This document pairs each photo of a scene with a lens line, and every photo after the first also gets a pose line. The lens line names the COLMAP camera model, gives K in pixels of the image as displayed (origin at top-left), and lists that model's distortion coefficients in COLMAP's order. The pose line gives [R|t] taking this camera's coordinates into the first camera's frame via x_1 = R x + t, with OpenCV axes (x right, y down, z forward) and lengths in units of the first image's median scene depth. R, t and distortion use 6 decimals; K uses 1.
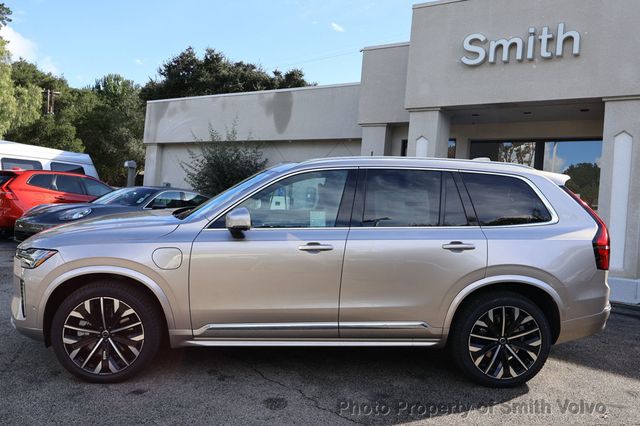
lens RADIAL K [[597.9, 0, 320.0], [0, 597.9, 203.5], [0, 0, 1]] dist [0.004422, 0.006217]
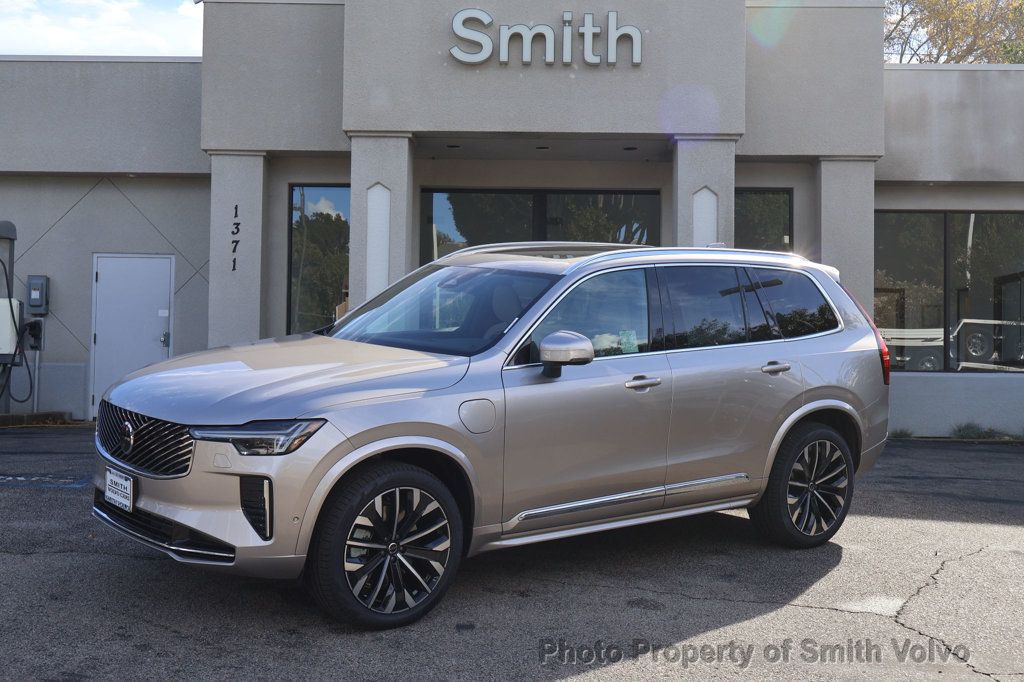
lens RADIAL K [[1317.1, 0, 512.0], [0, 1317.1, 341.0], [0, 0, 1]] dist [-0.009425, -0.029296]
pose [[0.816741, -0.054166, 0.574456, -0.507872], [0.030007, 0.998224, 0.051460, -0.029385], [-0.576223, -0.024792, 0.816916, -0.082099]]
